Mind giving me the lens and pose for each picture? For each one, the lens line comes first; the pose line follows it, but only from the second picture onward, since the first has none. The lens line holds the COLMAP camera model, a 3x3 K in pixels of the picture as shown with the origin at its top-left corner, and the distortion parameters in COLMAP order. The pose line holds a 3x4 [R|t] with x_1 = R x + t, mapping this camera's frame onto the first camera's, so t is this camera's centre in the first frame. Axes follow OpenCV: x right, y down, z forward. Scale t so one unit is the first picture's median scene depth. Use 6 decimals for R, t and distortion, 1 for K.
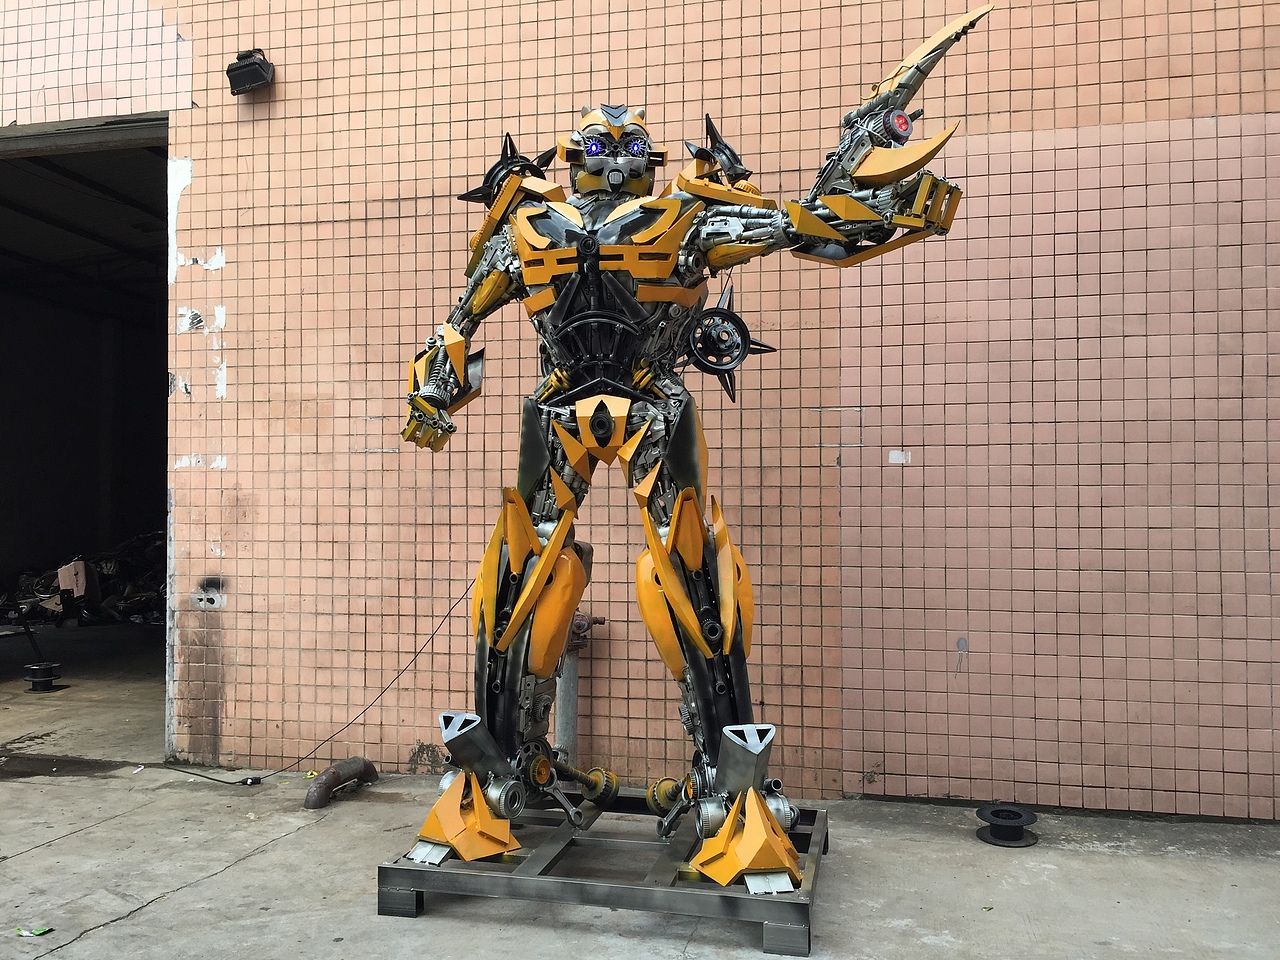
lens RADIAL K [[1047.9, 0, 636.2], [0, 1047.9, 483.7], [0, 0, 1]] dist [0.076904, -0.100667]
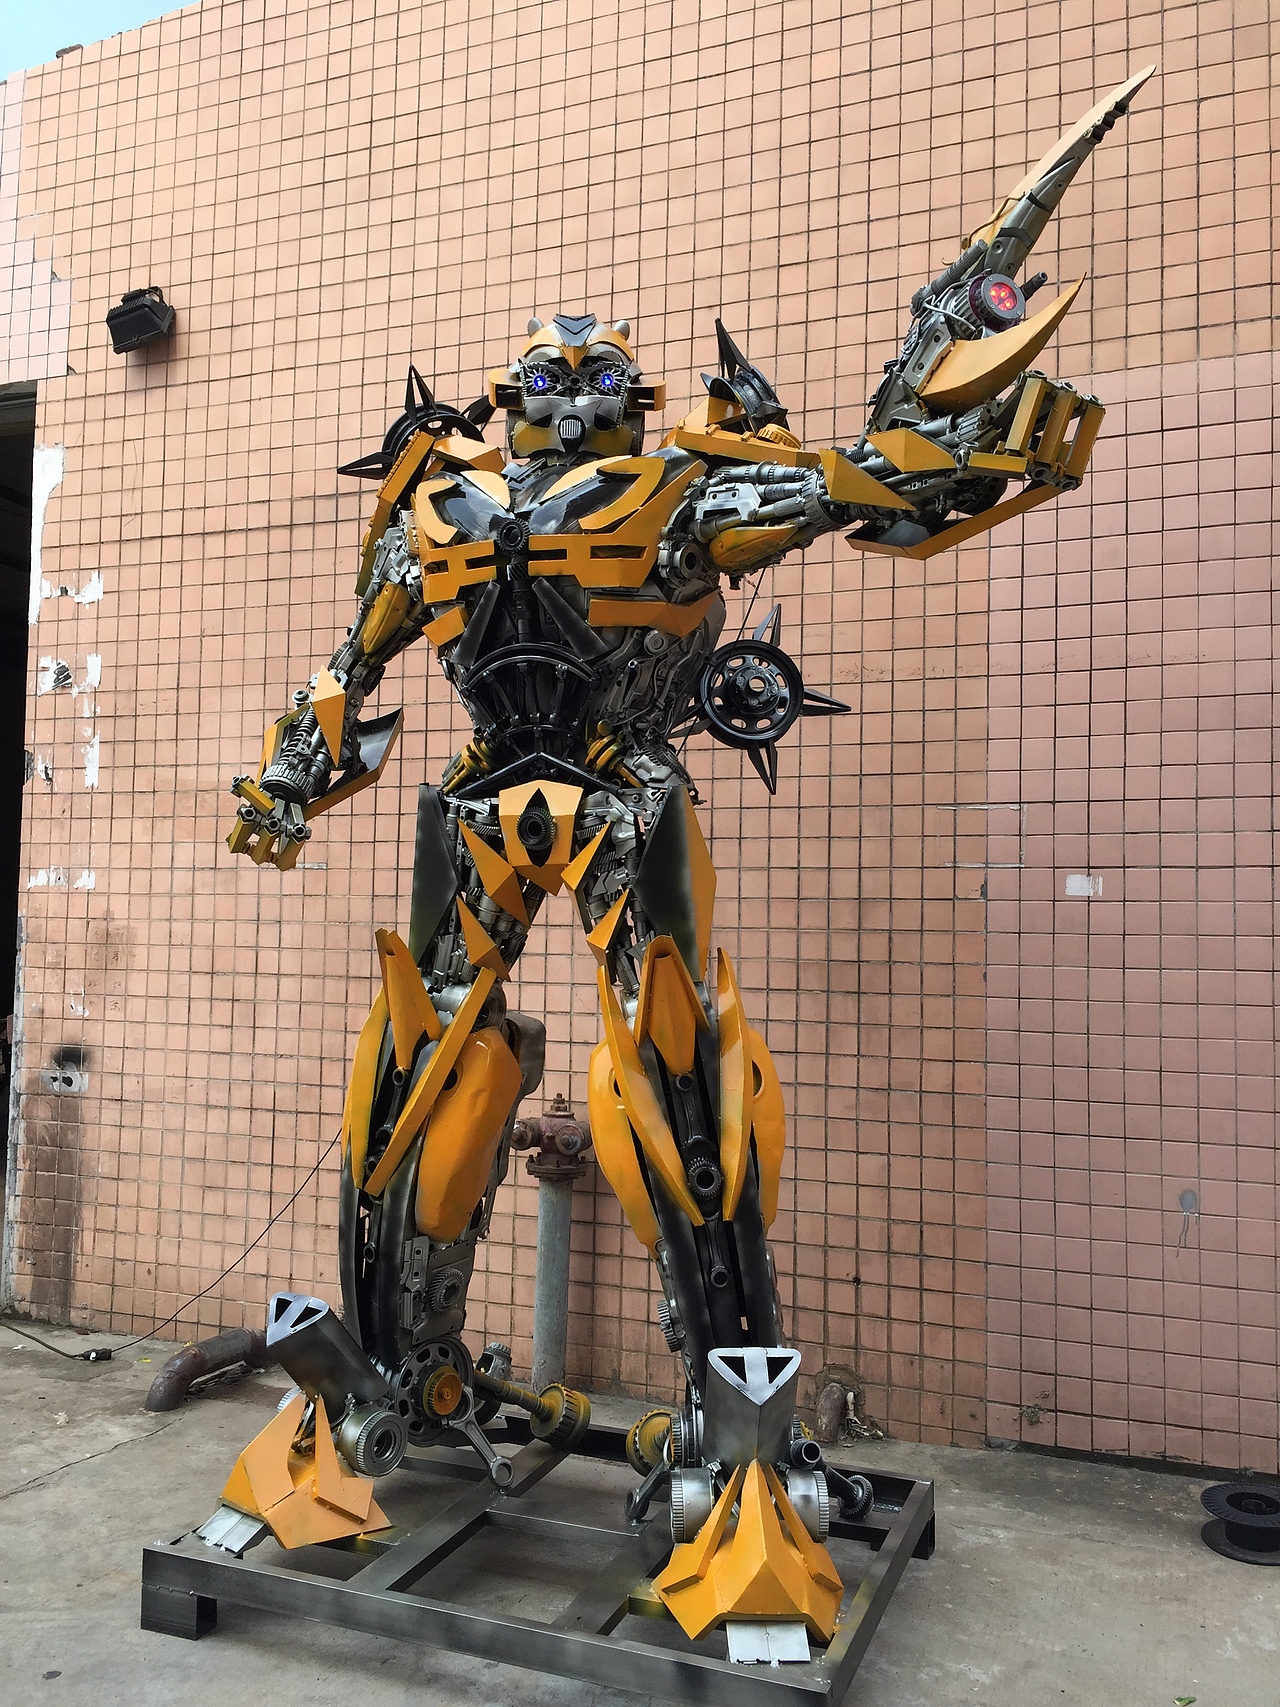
lens RADIAL K [[1397.4, 0, 654.0], [0, 1397.4, 863.9], [0, 0, 1]] dist [0.076904, -0.100667]
pose [[0.991030, 0.010870, -0.133195, 0.112027], [-0.015140, 0.999402, -0.031090, -0.008998], [0.132778, 0.032828, 0.990602, 0.159111]]
